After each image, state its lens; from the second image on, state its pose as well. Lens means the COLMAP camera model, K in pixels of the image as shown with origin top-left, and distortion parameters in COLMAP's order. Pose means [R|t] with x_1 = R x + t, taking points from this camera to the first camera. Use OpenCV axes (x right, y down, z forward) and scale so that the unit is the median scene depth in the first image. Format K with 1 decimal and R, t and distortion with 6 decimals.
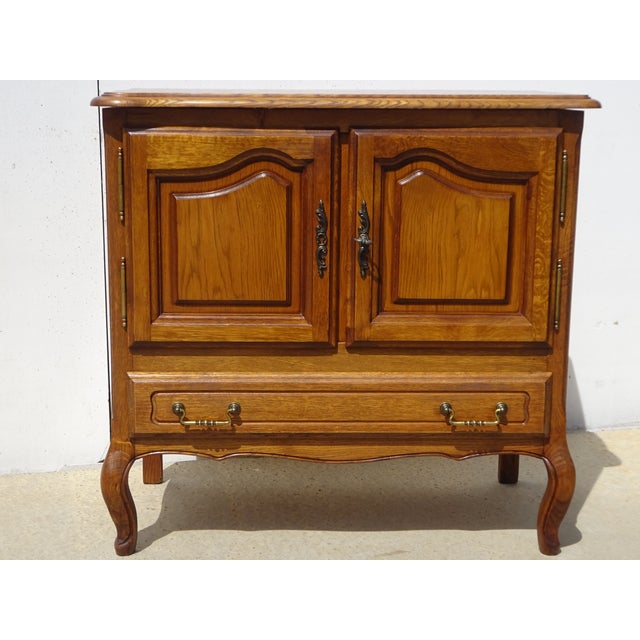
lens RADIAL K [[1117.4, 0, 320.0], [0, 1117.4, 320.0], [0, 0, 1]] dist [0.000019, 0.026107]
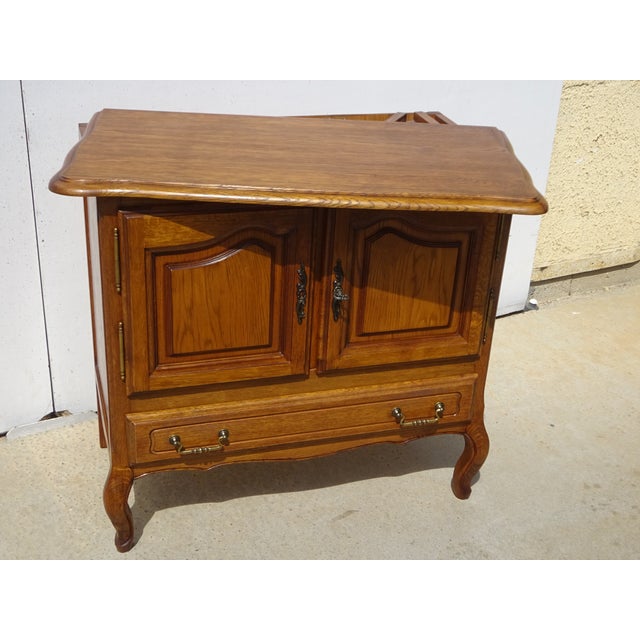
lens RADIAL K [[932.9, 0, 320.0], [0, 932.9, 320.0], [0, 0, 1]] dist [0.018414, -0.028593]
pose [[0.962809, -0.086723, 0.255888, -0.218726], [0.010653, 0.958535, 0.284774, -0.307799], [-0.269974, -0.271457, 0.923810, 0.123136]]
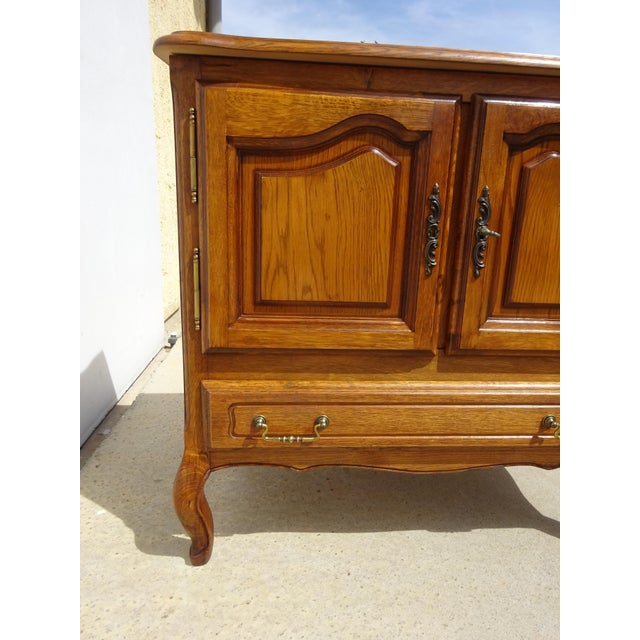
lens RADIAL K [[463.3, 0, 320.0], [0, 463.3, 320.0], [0, 0, 1]] dist [-0.013328, 0.003252]
pose [[0.998699, 0.013320, 0.049214, -0.098950], [-0.015452, 0.998947, 0.043203, -0.018693], [-0.048587, -0.043907, 0.997853, 0.641130]]
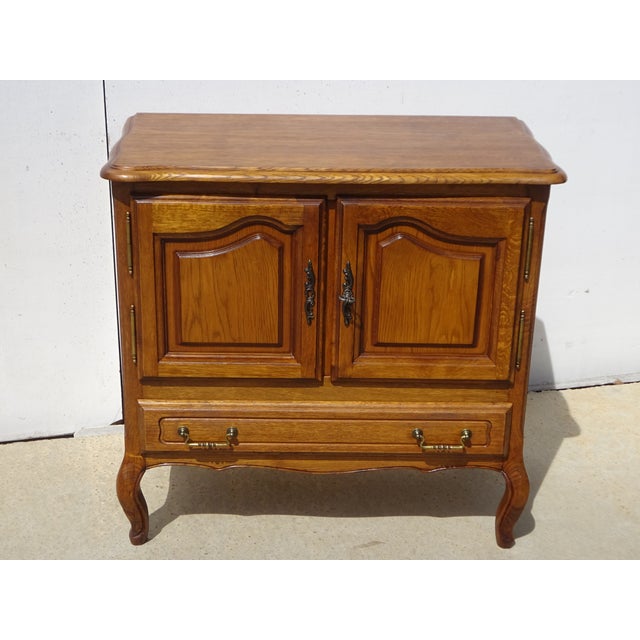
lens RADIAL K [[1117.4, 0, 320.0], [0, 1117.4, 320.0], [0, 0, 1]] dist [0.000019, 0.026107]
pose [[0.999905, 0.013604, -0.002173, 0.014091], [-0.012943, 0.981674, 0.190127, -0.254407], [0.004720, -0.190080, 0.981757, -0.099612]]
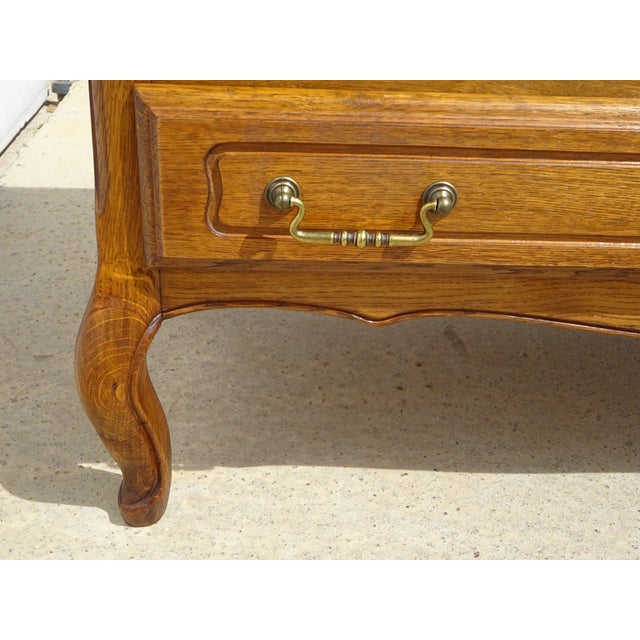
lens RADIAL K [[932.9, 0, 320.0], [0, 932.9, 320.0], [0, 0, 1]] dist [0.018414, -0.028593]
pose [[0.999602, 0.026456, 0.009784, -0.117979], [-0.028137, 0.959768, 0.279381, 0.034726], [-0.001999, -0.279546, 0.960130, 0.712764]]
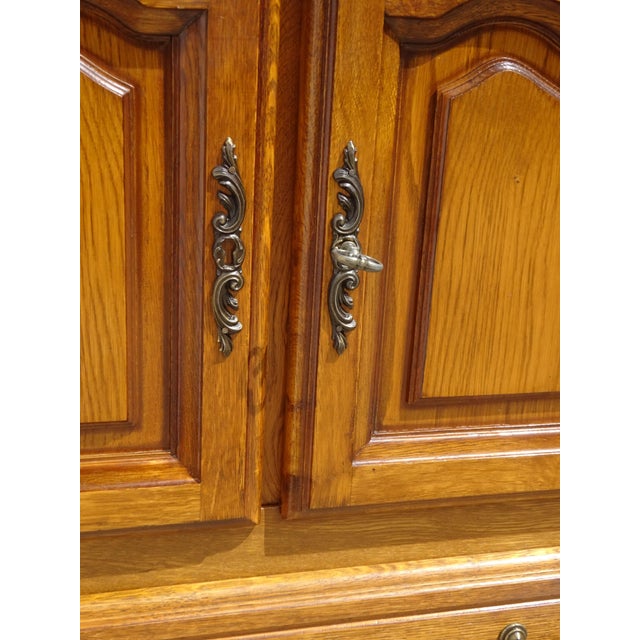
lens RADIAL K [[932.9, 0, 320.0], [0, 932.9, 320.0], [0, 0, 1]] dist [0.018414, -0.028593]
pose [[0.971939, -0.031676, 0.233091, -0.038808], [0.004556, 0.993241, 0.115981, -0.083469], [-0.235190, -0.111665, 0.965514, 0.698972]]
